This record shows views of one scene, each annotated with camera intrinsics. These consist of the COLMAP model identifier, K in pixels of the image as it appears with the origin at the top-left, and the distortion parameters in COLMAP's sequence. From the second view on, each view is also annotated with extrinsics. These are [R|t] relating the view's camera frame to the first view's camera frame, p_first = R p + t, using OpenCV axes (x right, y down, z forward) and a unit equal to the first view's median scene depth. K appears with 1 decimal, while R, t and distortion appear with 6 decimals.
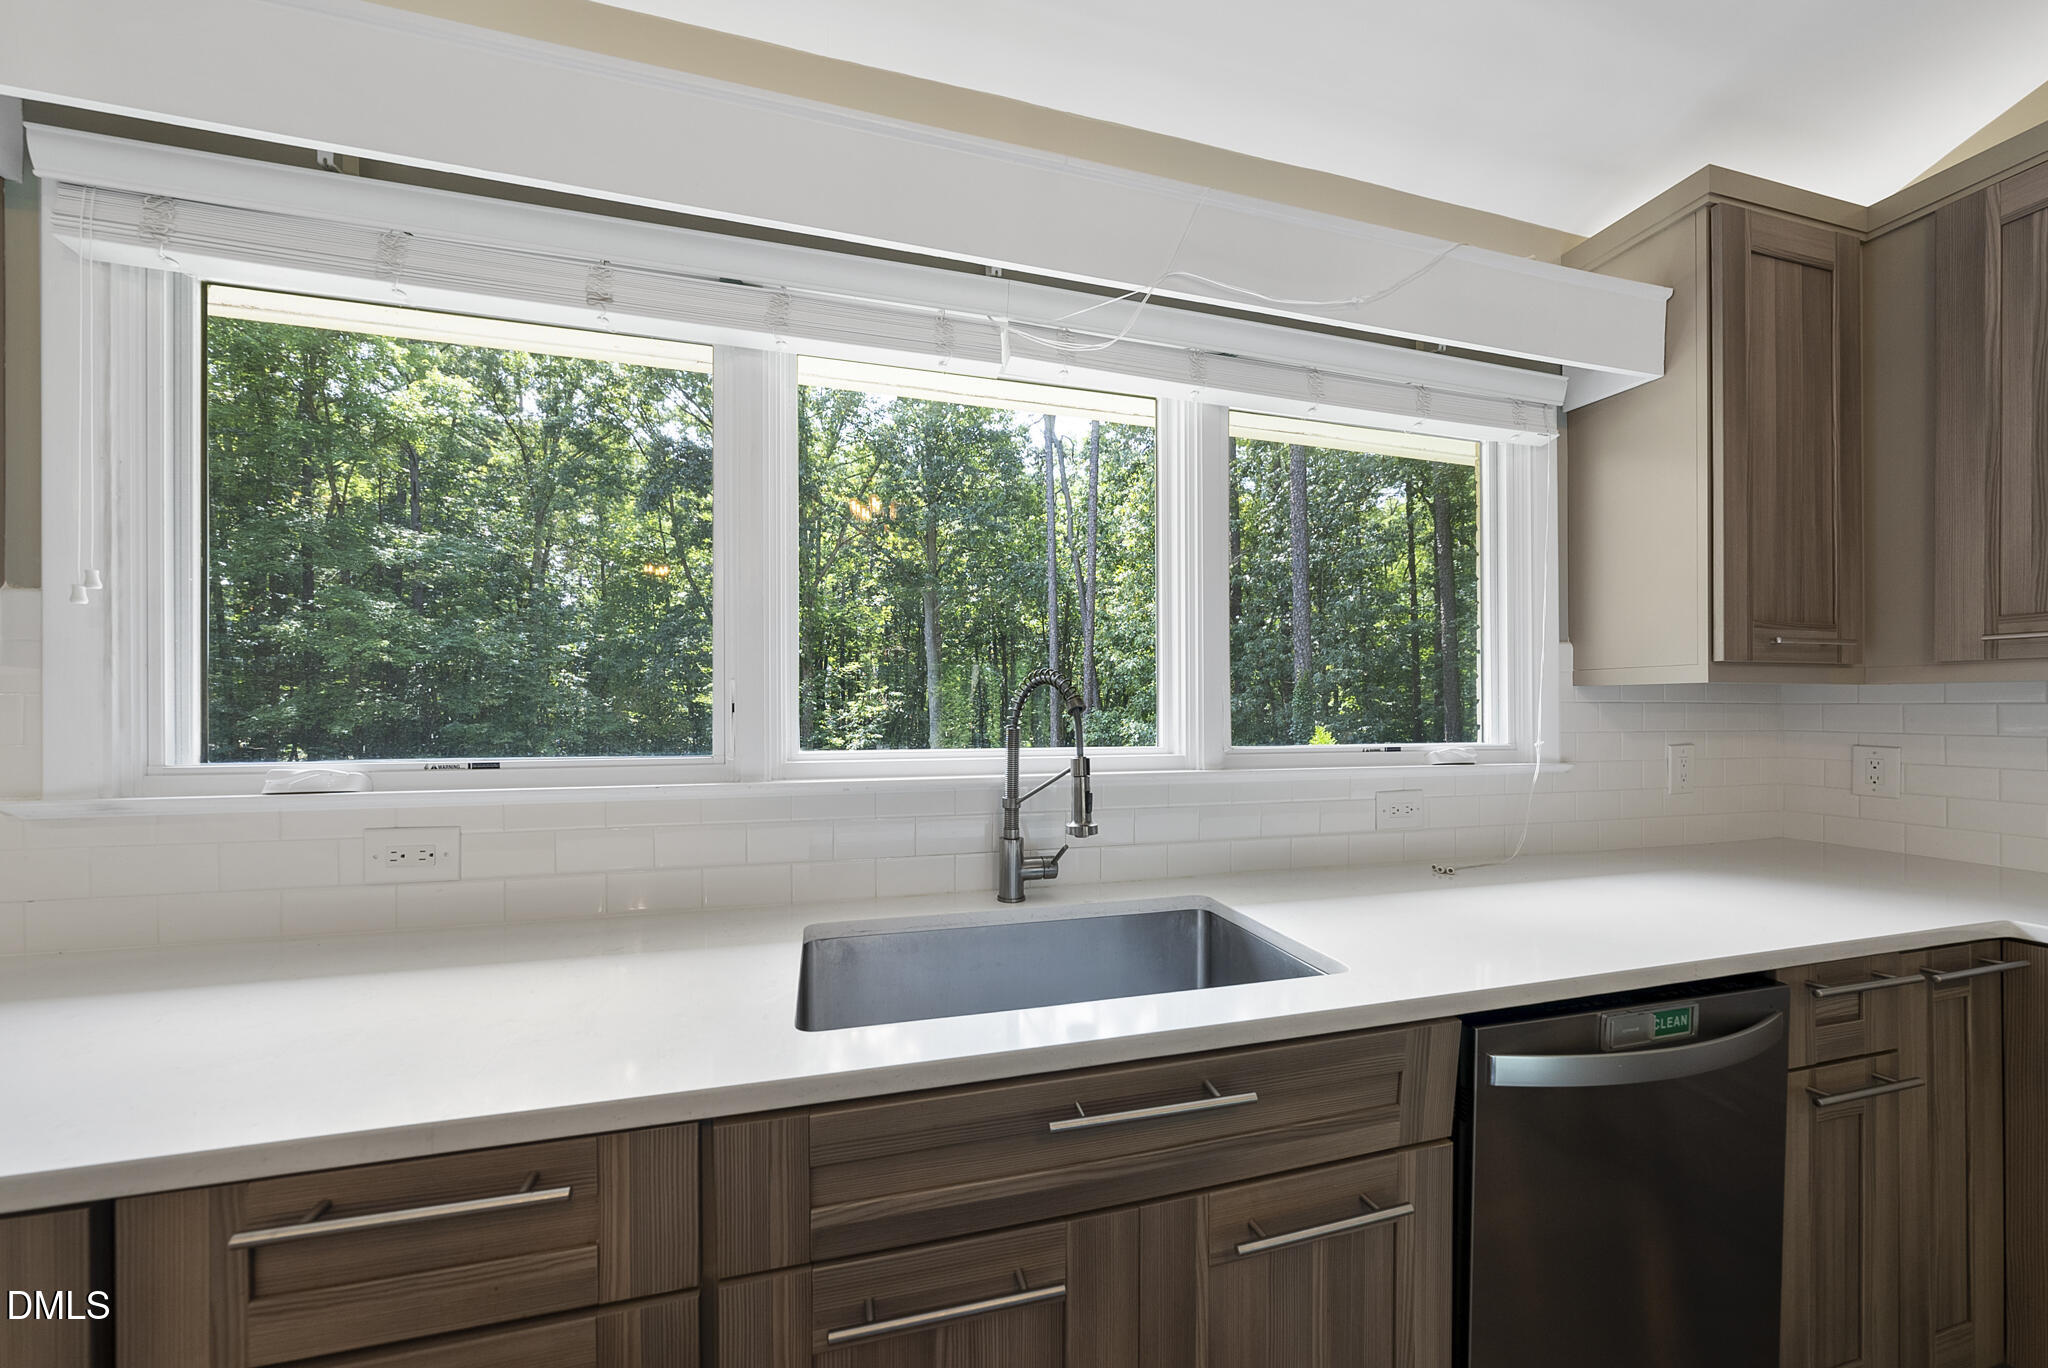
lens RADIAL K [[700.9, 0, 1025.2], [0, 700.9, 705.4], [0, 0, 1]] dist [-0.006006, 0.000114]
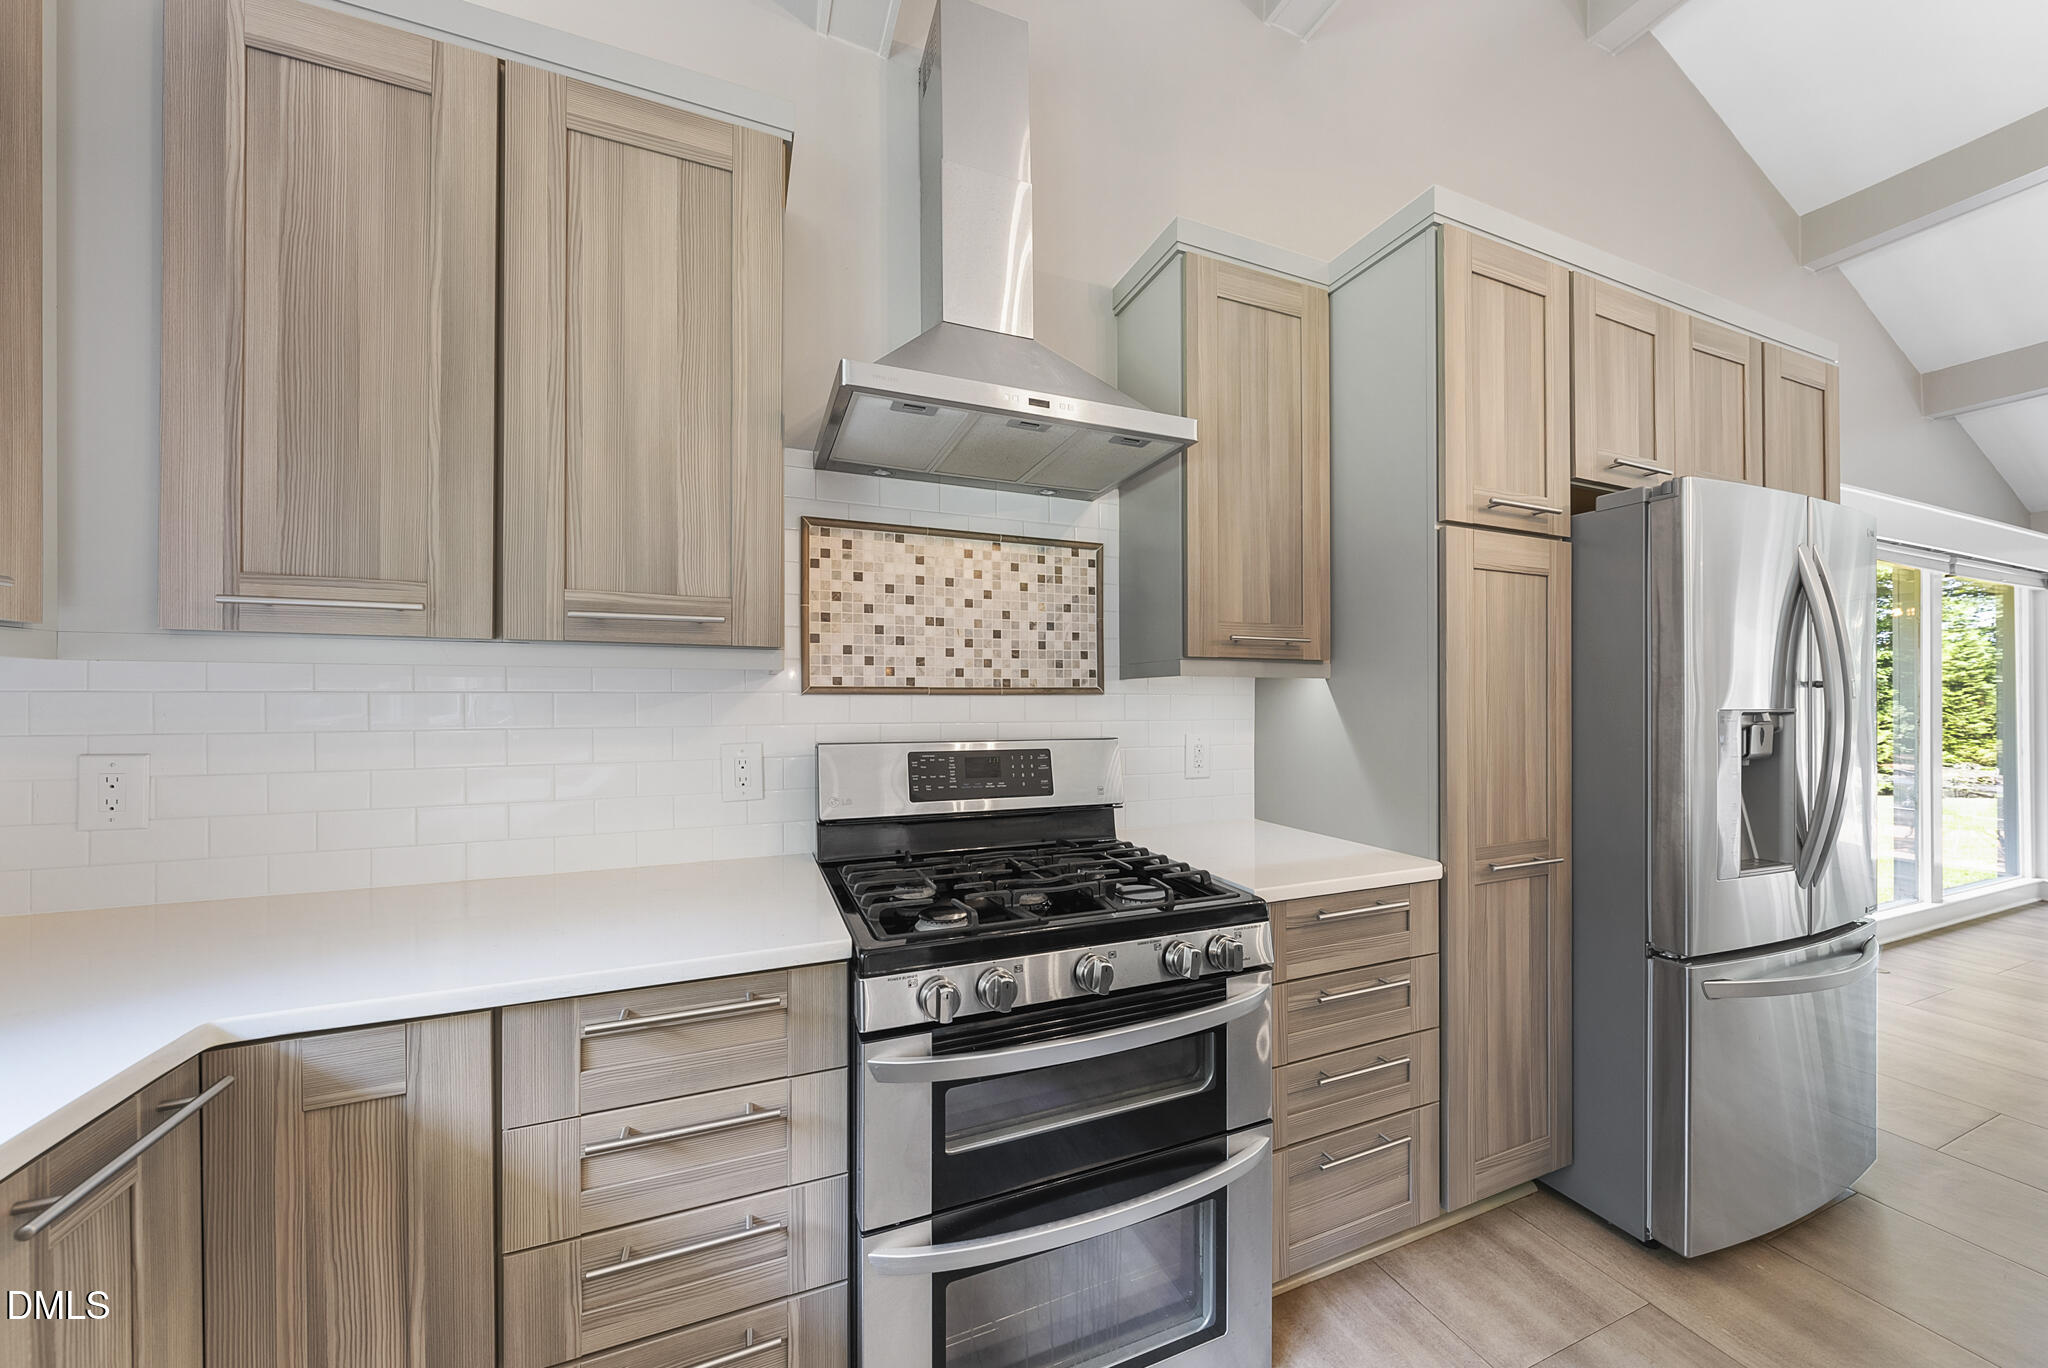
lens RADIAL K [[700.9, 0, 1025.2], [0, 700.9, 705.4], [0, 0, 1]] dist [-0.006006, 0.000114]
pose [[-0.115067, -0.013165, 0.993270, 0.572920], [-0.001678, 0.999913, 0.013059, 0.002119], [-0.993356, -0.000164, -0.115079, 0.256624]]
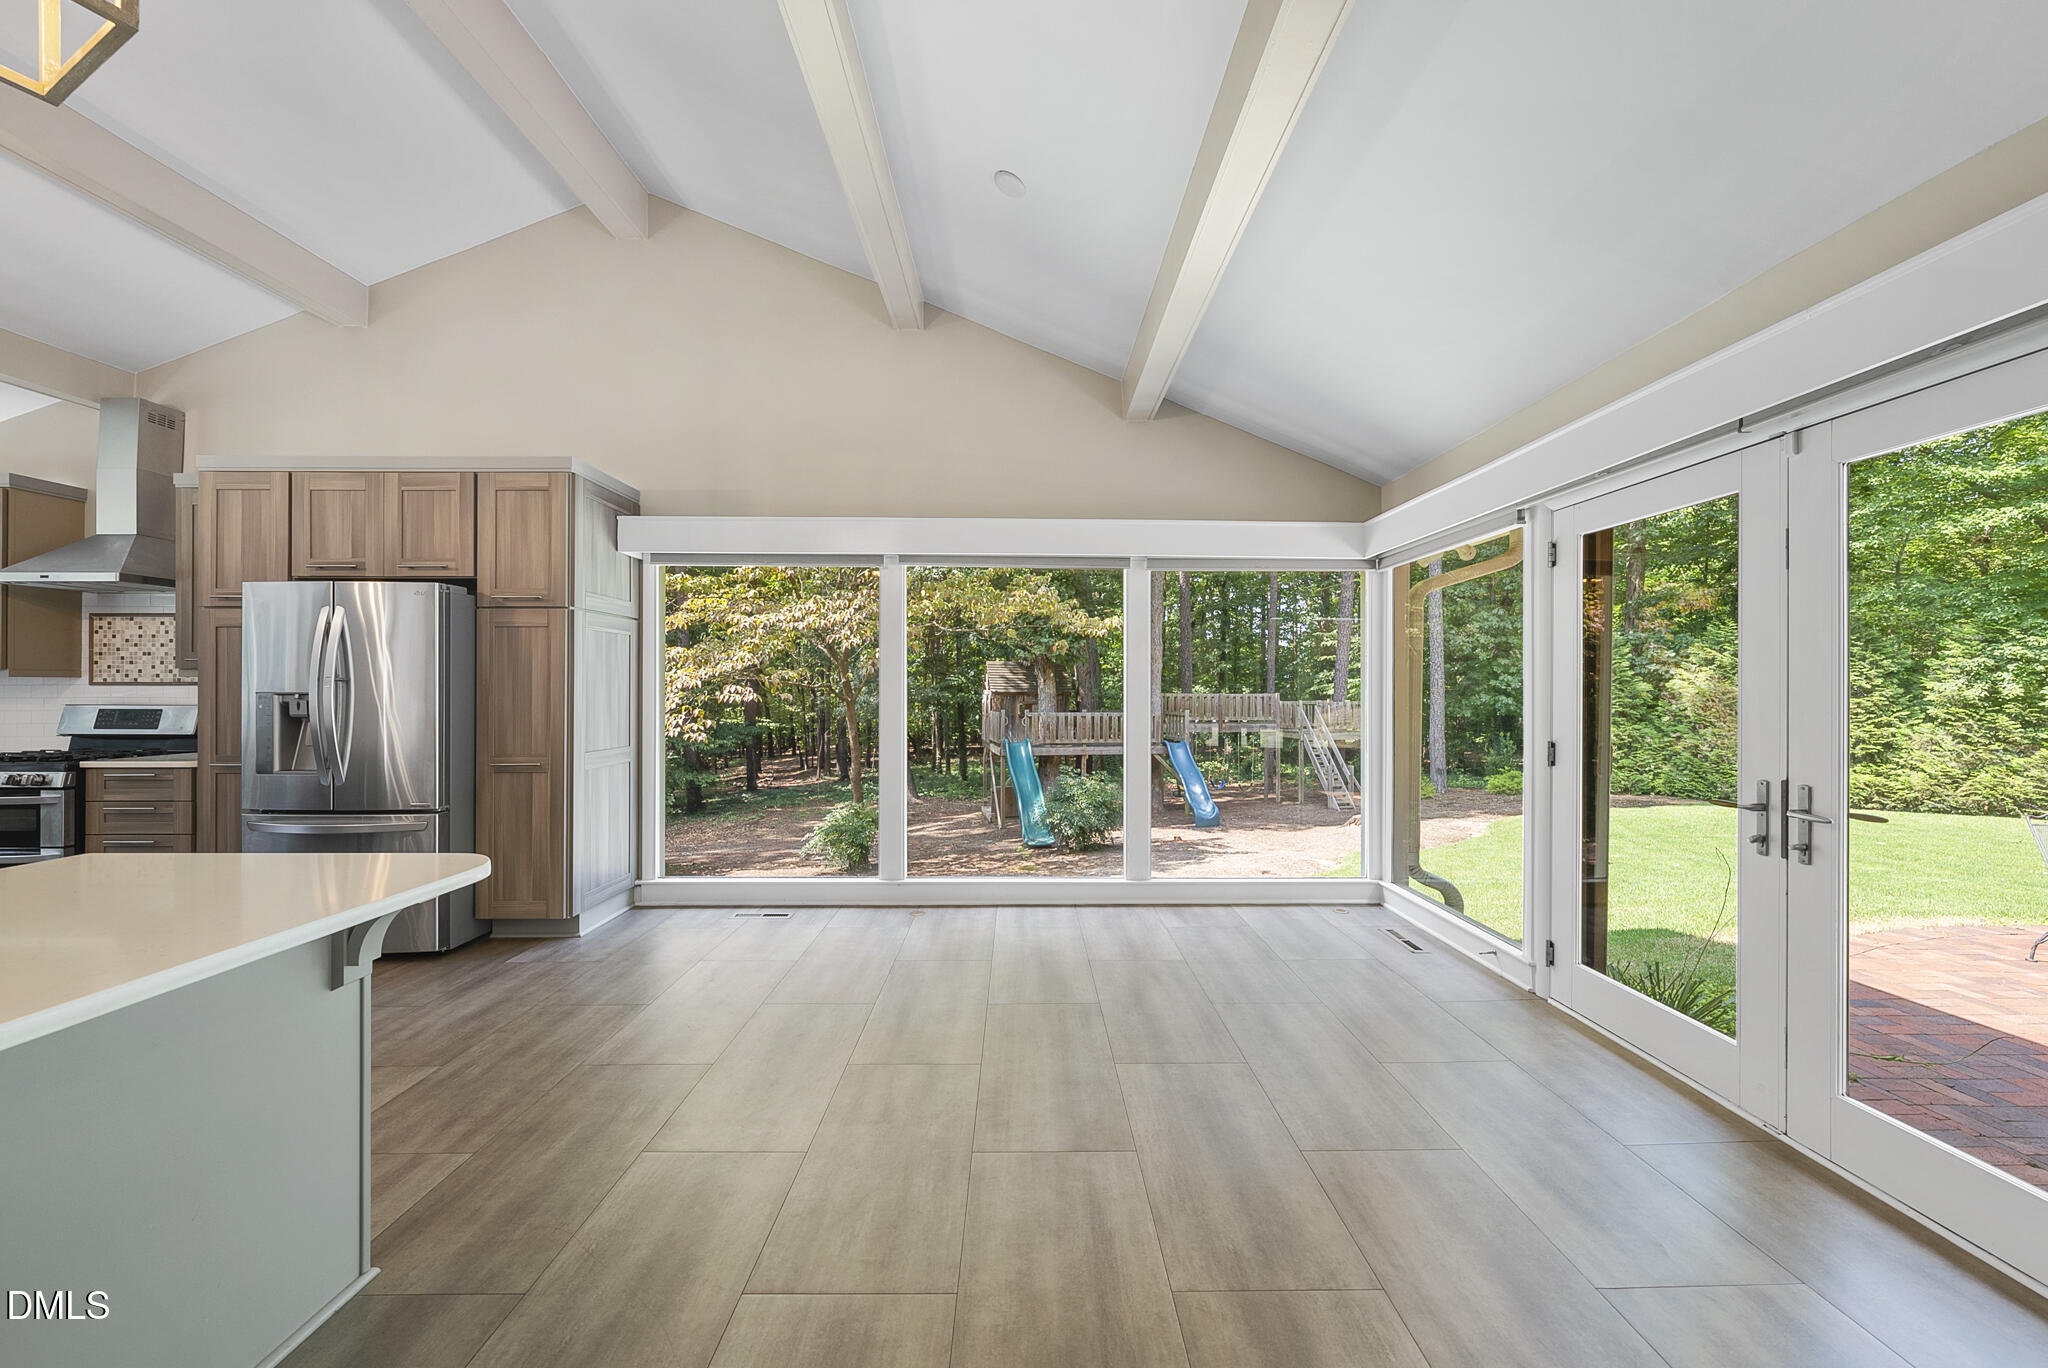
lens RADIAL K [[700.2, 0, 1027.9], [0, 700.2, 687.6], [0, 0, 1]] dist [-0.000365, 0.000037]
pose [[0.245033, -0.001839, 0.969513, -0.075428], [-0.000491, 0.999998, 0.002022, 0.001034], [-0.969515, -0.000972, 0.245032, -3.988801]]
